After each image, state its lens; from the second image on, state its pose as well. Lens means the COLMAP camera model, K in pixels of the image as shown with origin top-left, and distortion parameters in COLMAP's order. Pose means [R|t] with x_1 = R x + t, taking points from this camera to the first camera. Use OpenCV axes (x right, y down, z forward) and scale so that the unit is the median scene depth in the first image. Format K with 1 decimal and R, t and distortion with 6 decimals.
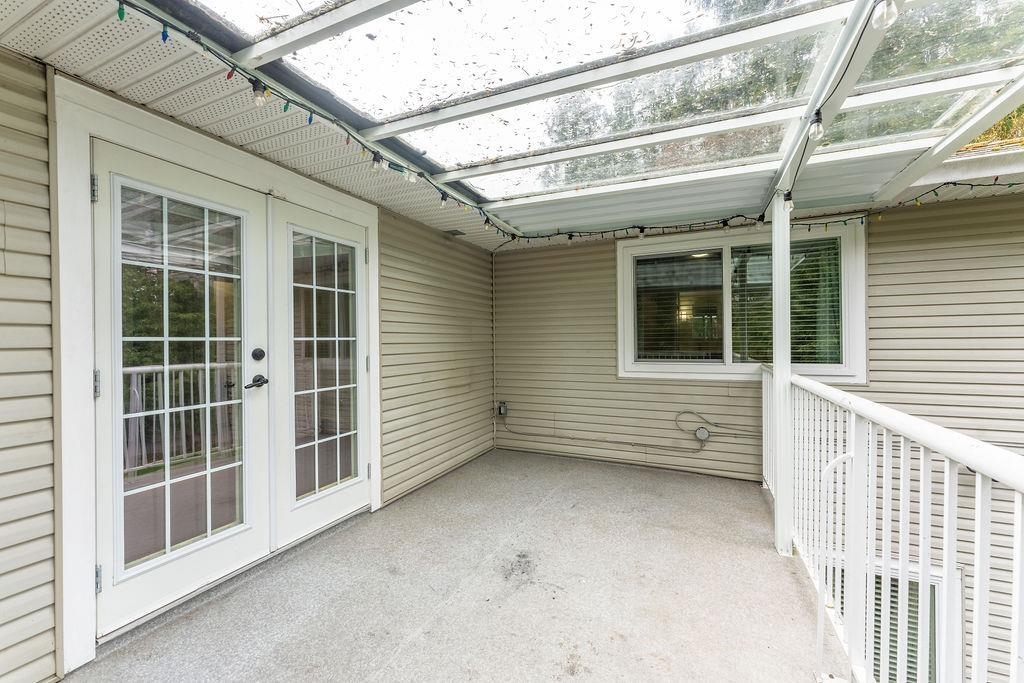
lens RADIAL K [[414.3, 0, 512.6], [0, 414.3, 342.0], [0, 0, 1]] dist [0.010511, 0.000125]
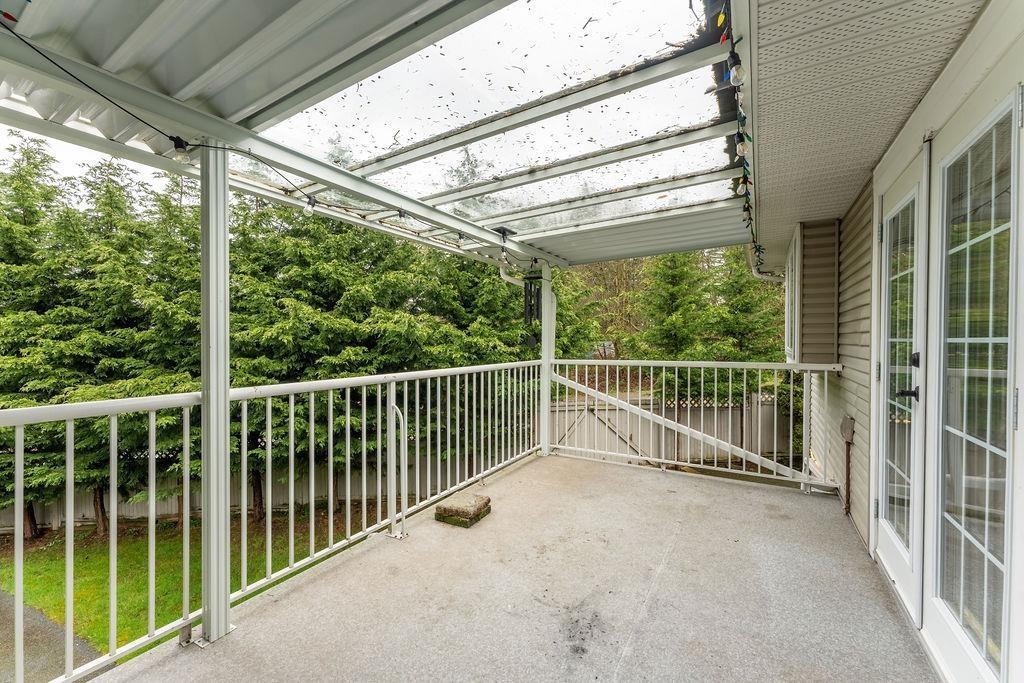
lens RADIAL K [[414.3, 0, 509.6], [0, 414.3, 342.9], [0, 0, 1]] dist [0.010511, 0.000125]
pose [[-0.993053, 0.008296, 0.117376, 0.057597], [0.010160, 0.999831, 0.015294, -0.020904], [-0.117230, 0.016380, -0.992970, 1.857965]]
